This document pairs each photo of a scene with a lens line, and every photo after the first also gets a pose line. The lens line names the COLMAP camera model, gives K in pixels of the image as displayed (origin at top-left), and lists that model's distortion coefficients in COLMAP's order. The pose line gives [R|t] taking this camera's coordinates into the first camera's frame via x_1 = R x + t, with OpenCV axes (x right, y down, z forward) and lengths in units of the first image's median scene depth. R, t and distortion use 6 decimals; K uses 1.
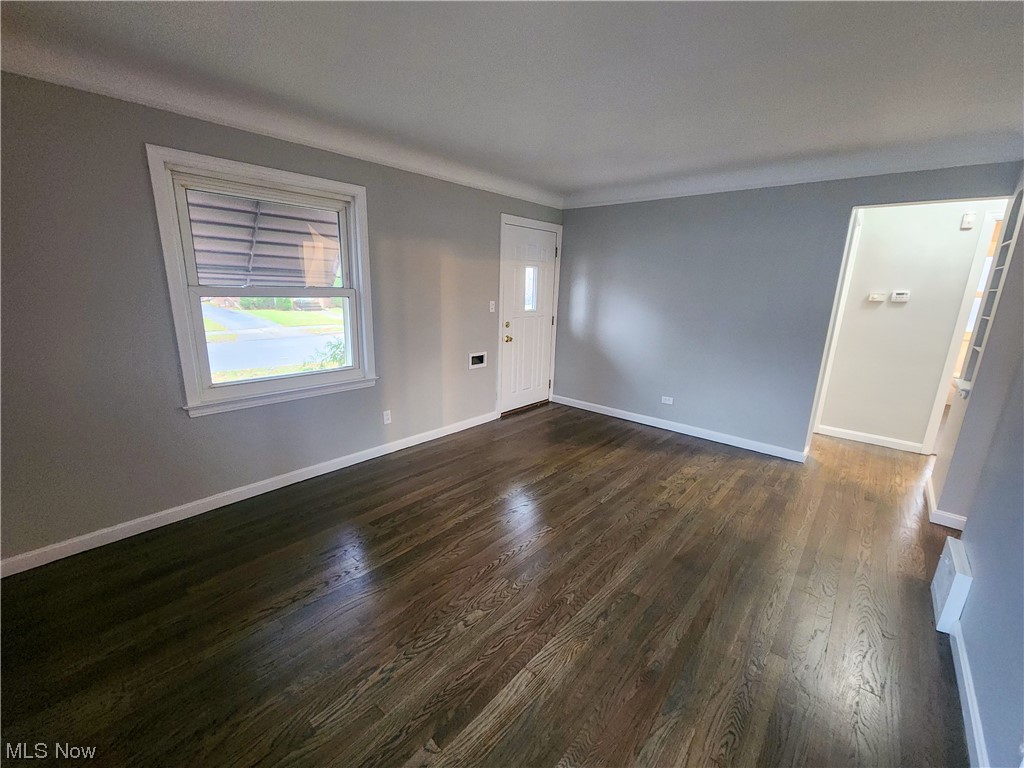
lens RADIAL K [[419.7, 0, 506.3], [0, 419.7, 385.8], [0, 0, 1]] dist [0.007425, -0.000787]
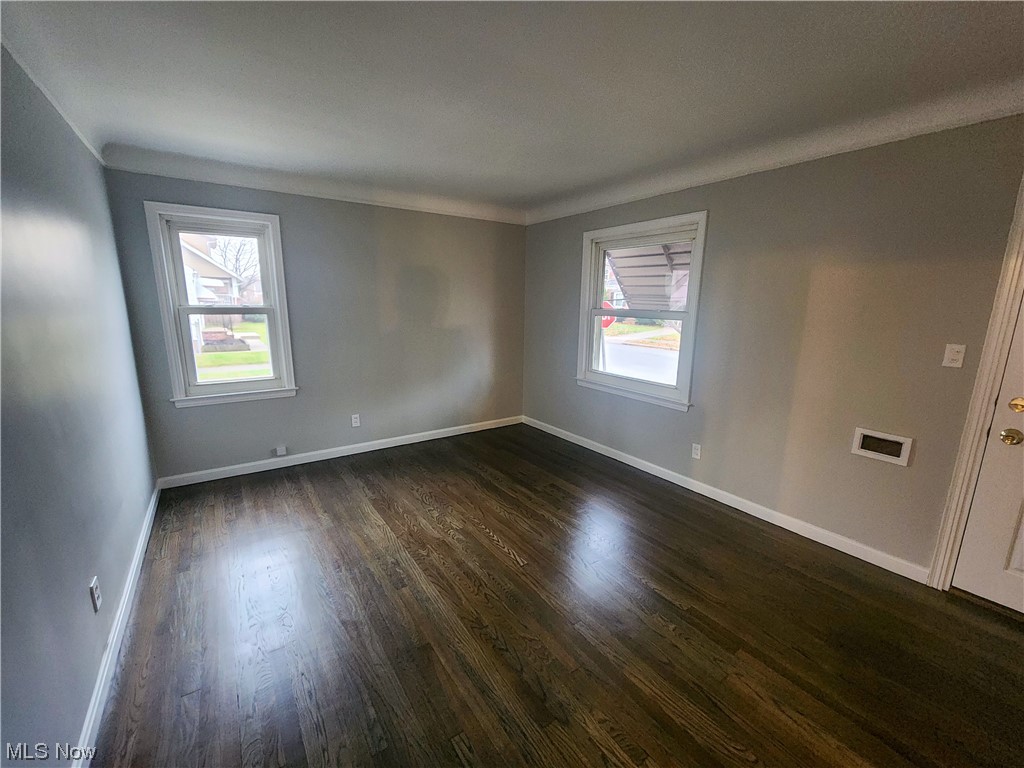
lens RADIAL K [[419.7, 0, 507.9], [0, 419.7, 383.9], [0, 0, 1]] dist [0.007425, -0.000787]
pose [[-0.232974, 0.163678, -0.958610, 0.806249], [-0.248195, 0.943083, 0.221346, -0.199016], [0.940278, 0.289490, -0.179090, 0.884972]]
